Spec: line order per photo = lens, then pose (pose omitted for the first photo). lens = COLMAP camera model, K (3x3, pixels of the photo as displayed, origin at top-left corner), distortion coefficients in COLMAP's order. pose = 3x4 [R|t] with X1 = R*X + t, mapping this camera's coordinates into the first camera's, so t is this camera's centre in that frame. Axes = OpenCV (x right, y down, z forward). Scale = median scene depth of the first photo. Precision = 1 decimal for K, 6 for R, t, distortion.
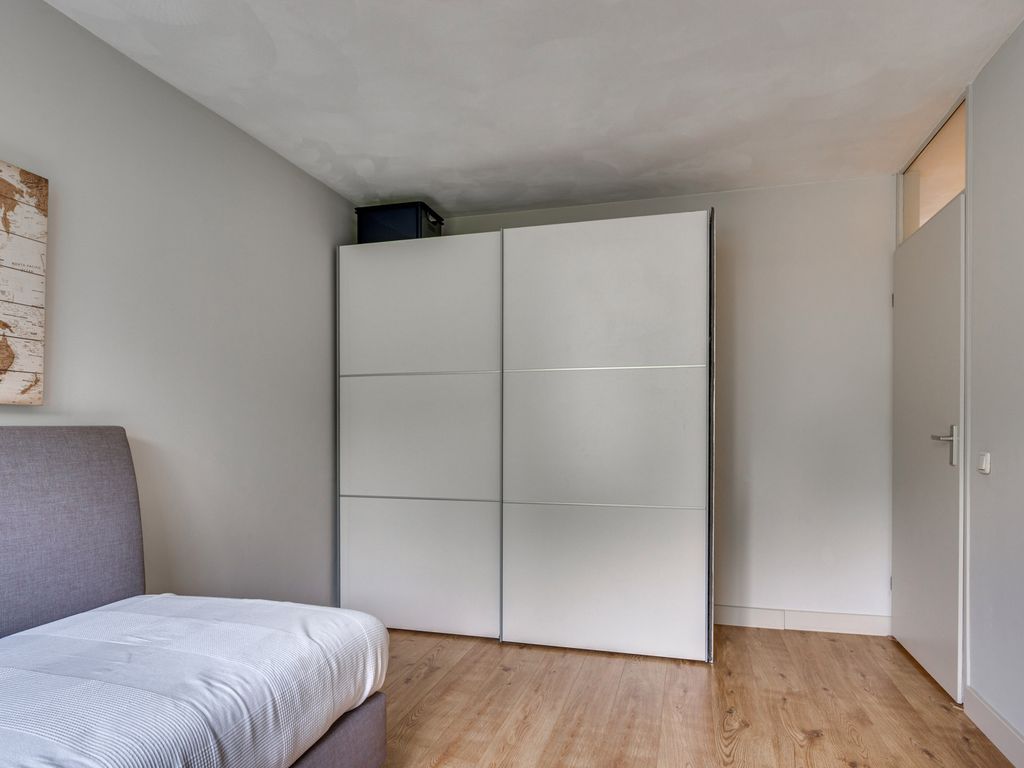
lens RADIAL K [[652.7, 0, 513.4], [0, 652.7, 394.1], [0, 0, 1]] dist [0.001984, 0.000608]
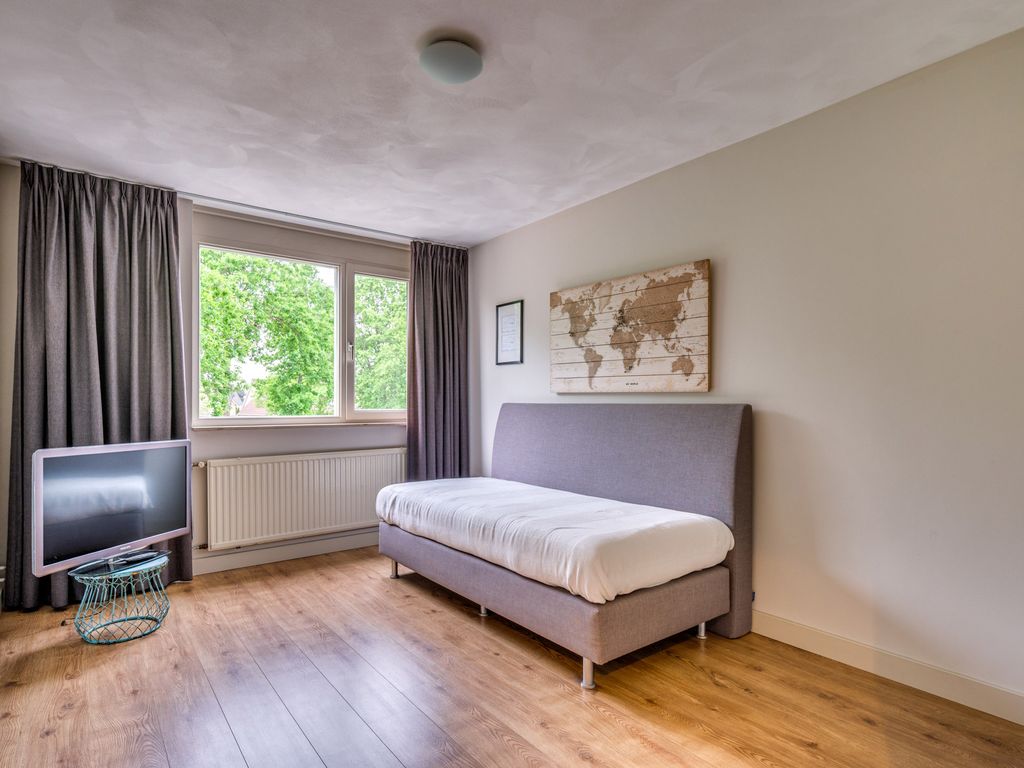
lens RADIAL K [[570.9, 0, 515.6], [0, 570.9, 378.9], [0, 0, 1]] dist [0.001290, 0.000425]
pose [[-0.601800, -0.025941, -0.798225, 0.803286], [0.035103, 0.997647, -0.058887, 0.055289], [0.797875, -0.063459, -0.599474, 1.539063]]
